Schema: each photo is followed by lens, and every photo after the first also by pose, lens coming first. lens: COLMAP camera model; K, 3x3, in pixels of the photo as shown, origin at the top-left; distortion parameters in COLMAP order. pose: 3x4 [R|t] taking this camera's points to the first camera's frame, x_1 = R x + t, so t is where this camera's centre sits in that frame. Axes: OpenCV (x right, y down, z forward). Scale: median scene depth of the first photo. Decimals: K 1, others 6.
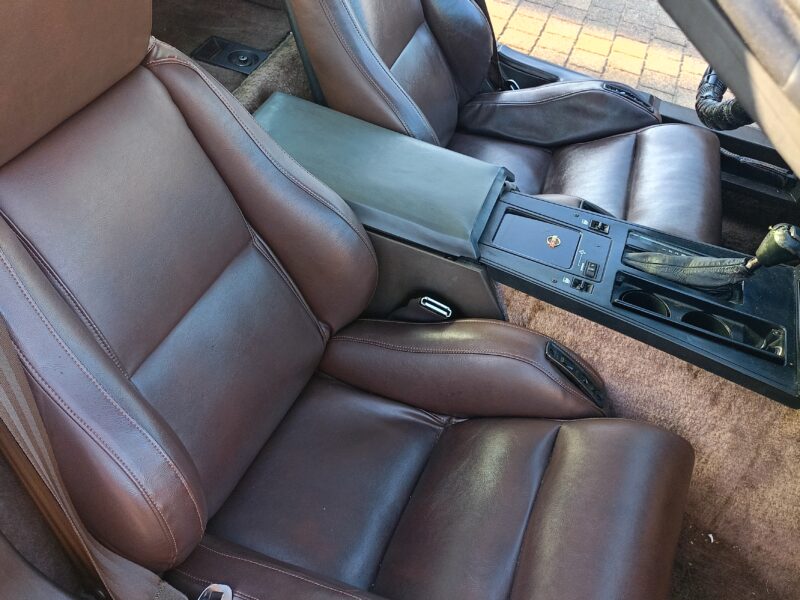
lens RADIAL K [[786.0, 0, 400.0], [0, 786.0, 300.0], [0, 0, 1]] dist [0.067854, -0.111761]
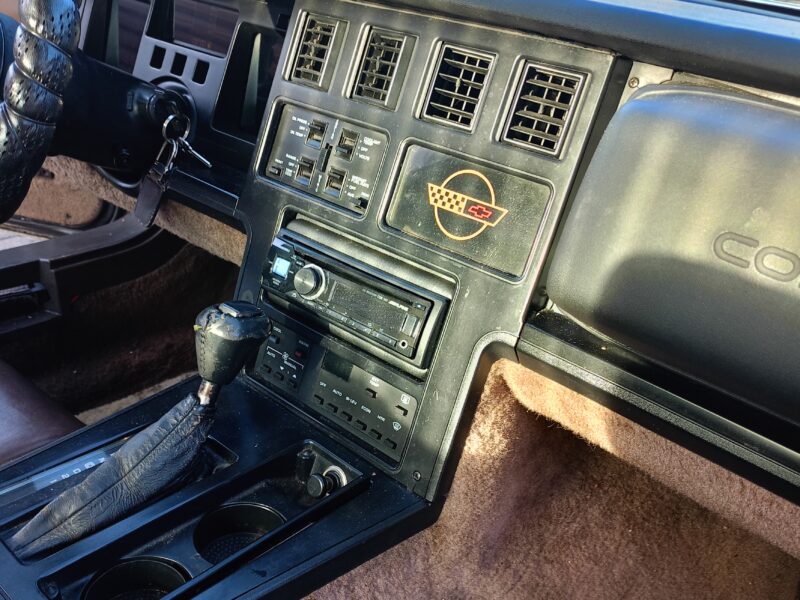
lens RADIAL K [[786.0, 0, 400.0], [0, 786.0, 300.0], [0, 0, 1]] dist [0.067854, -0.111761]
pose [[0.370303, -0.493418, 0.787029, 0.079308], [0.618314, 0.763220, 0.187570, -0.117296], [-0.693227, 0.417173, 0.587710, 0.533609]]
